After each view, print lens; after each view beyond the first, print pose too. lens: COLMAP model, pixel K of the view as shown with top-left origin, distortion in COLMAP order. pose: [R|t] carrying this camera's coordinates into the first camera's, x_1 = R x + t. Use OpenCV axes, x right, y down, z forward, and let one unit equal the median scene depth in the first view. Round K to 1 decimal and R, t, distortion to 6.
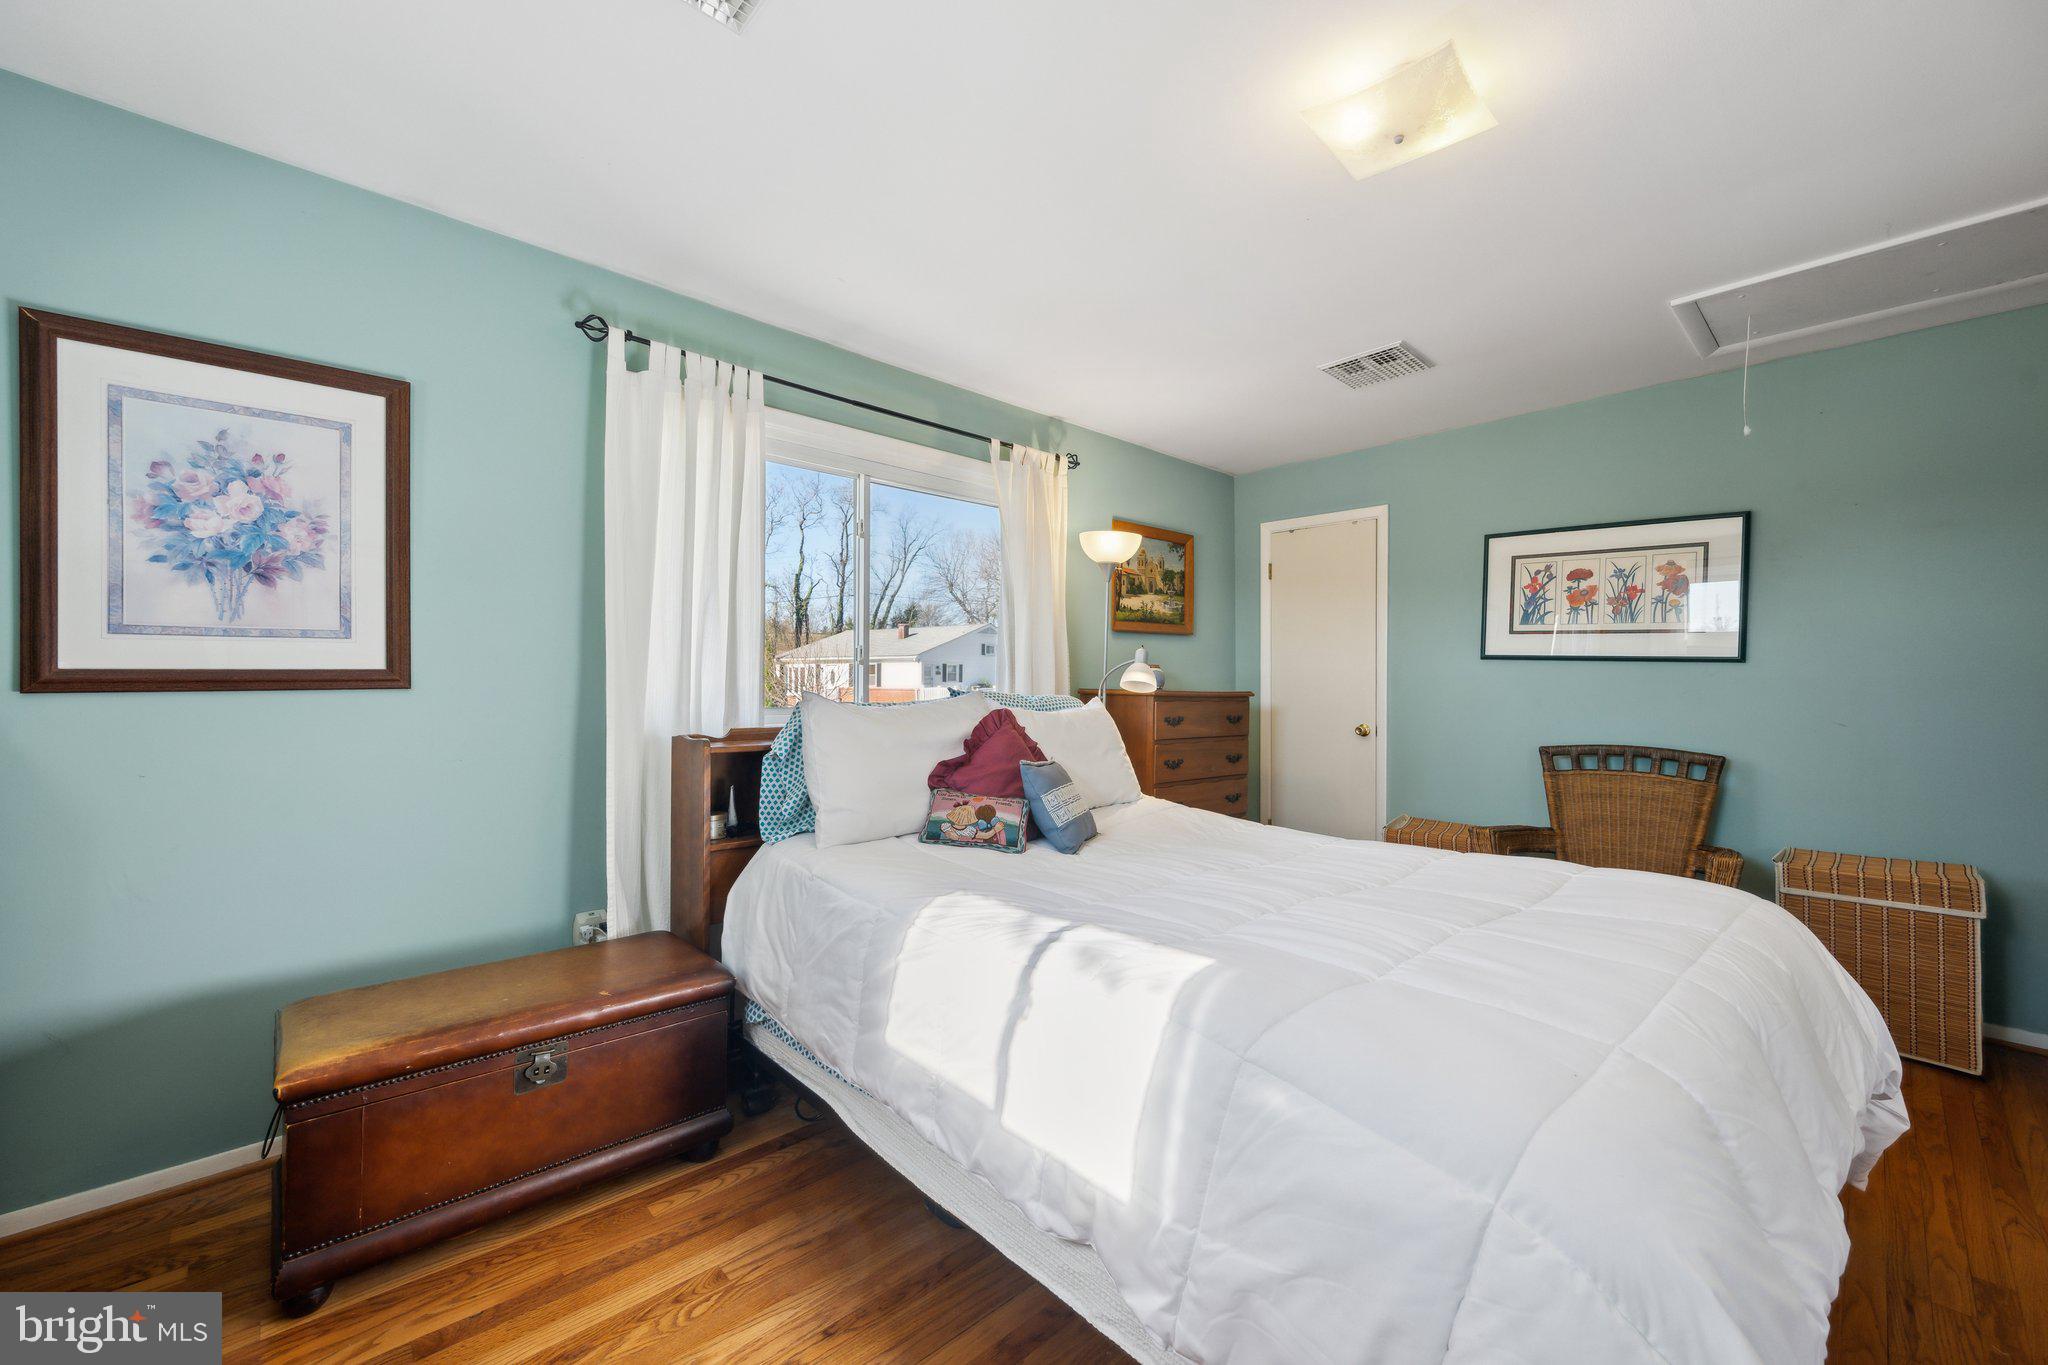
lens RADIAL K [[801.3, 0, 1025.5], [0, 801.3, 677.1], [0, 0, 1]] dist [-0.000779, -0.000261]
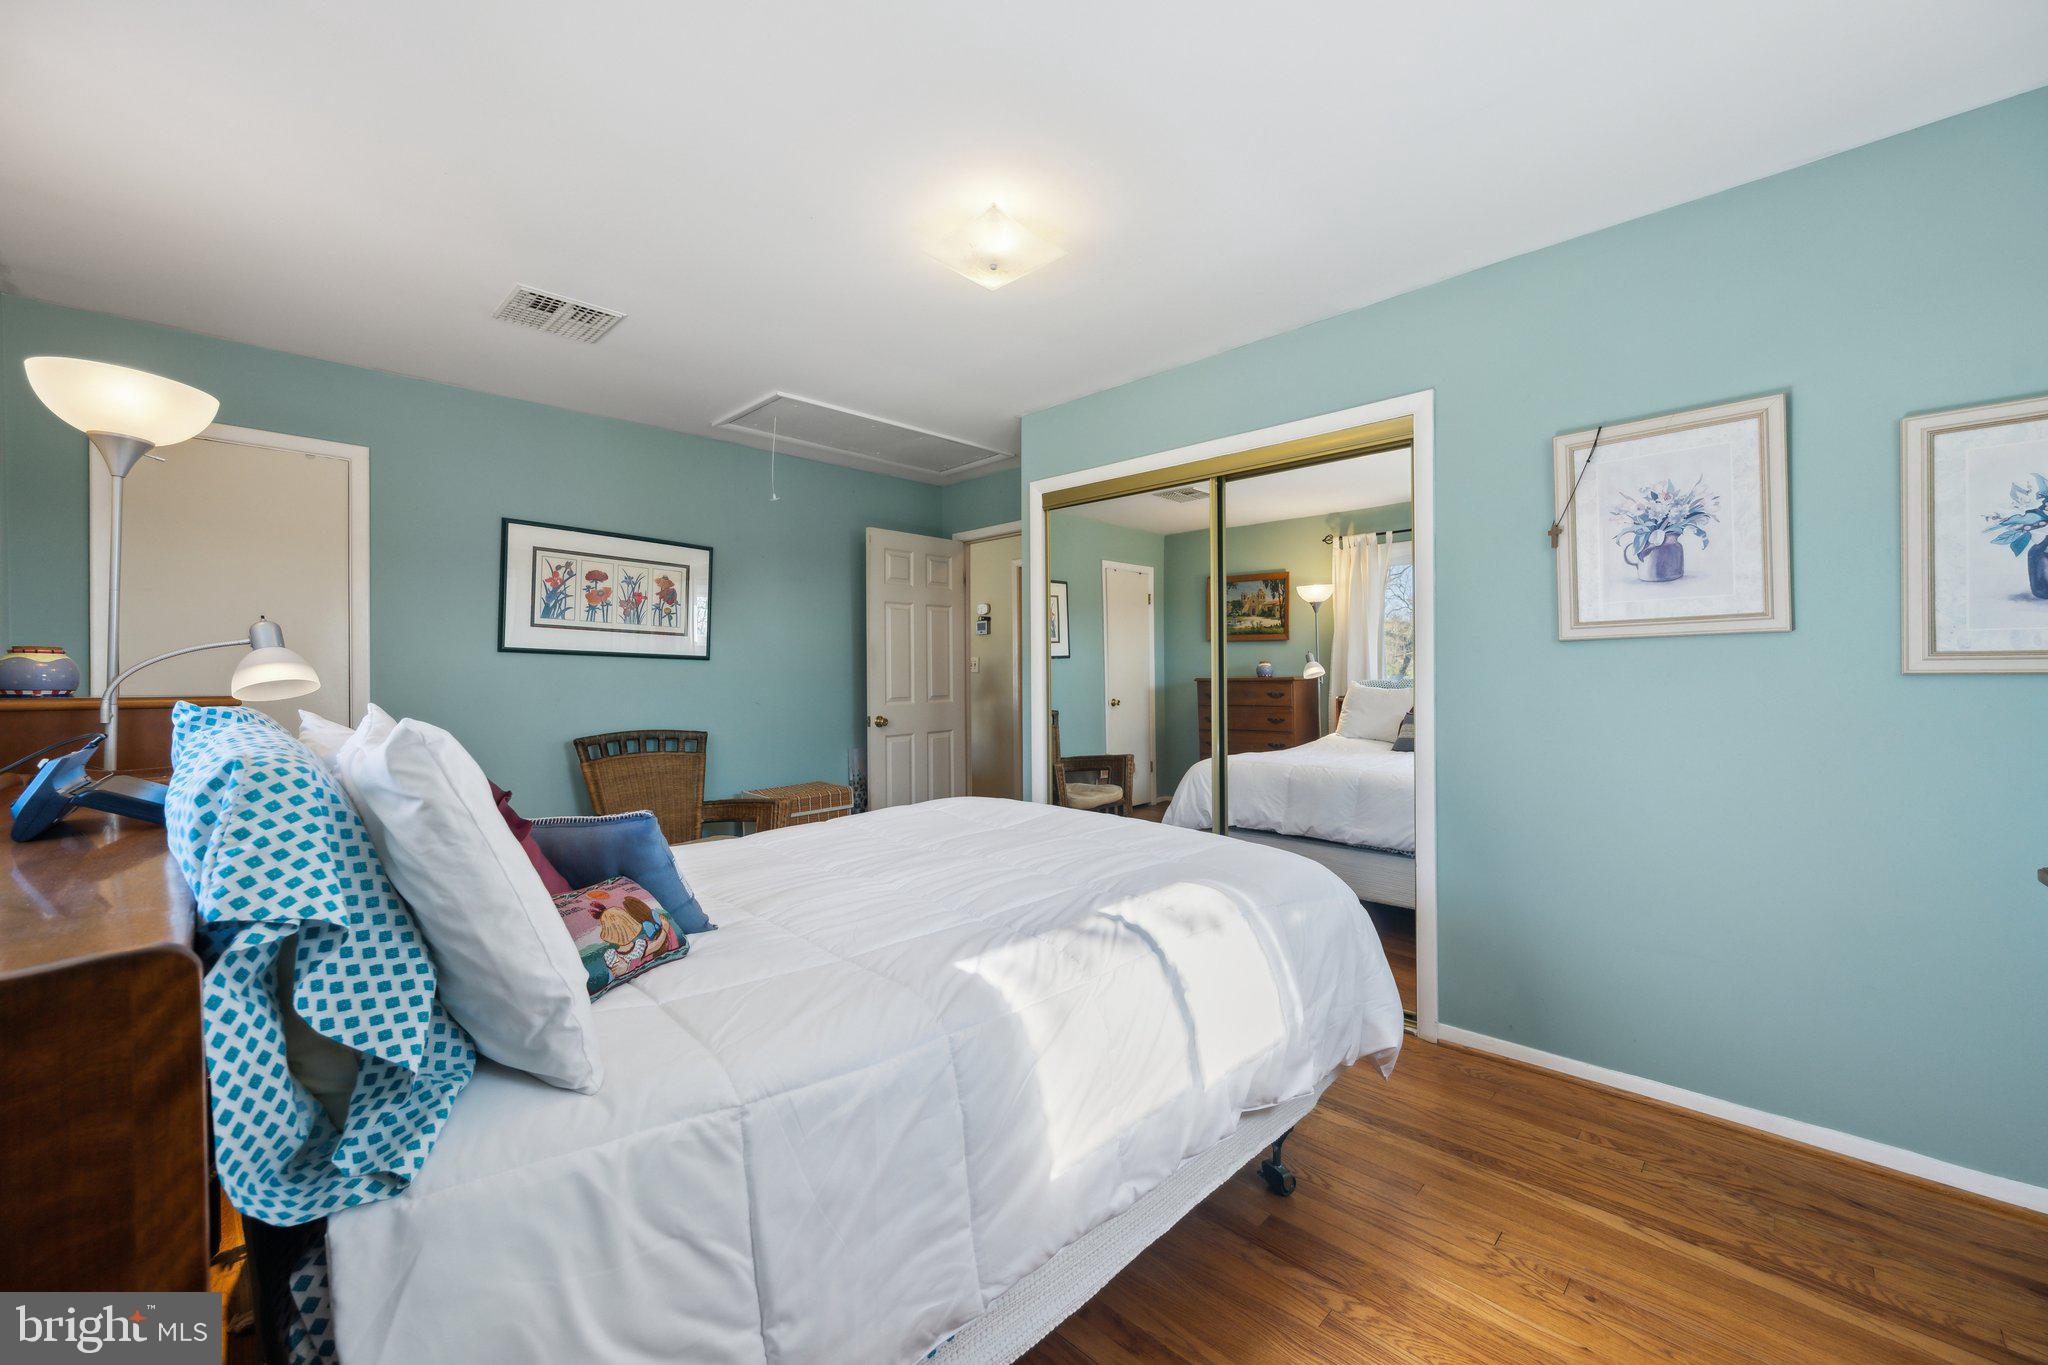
lens RADIAL K [[801.3, 0, 1025.5], [0, 801.3, 677.1], [0, 0, 1]] dist [-0.000779, -0.000261]
pose [[-0.046069, -0.008754, 0.998900, -0.410969], [0.000306, 0.999961, 0.008777, -0.001841], [-0.998938, 0.000710, -0.046065, 0.482470]]
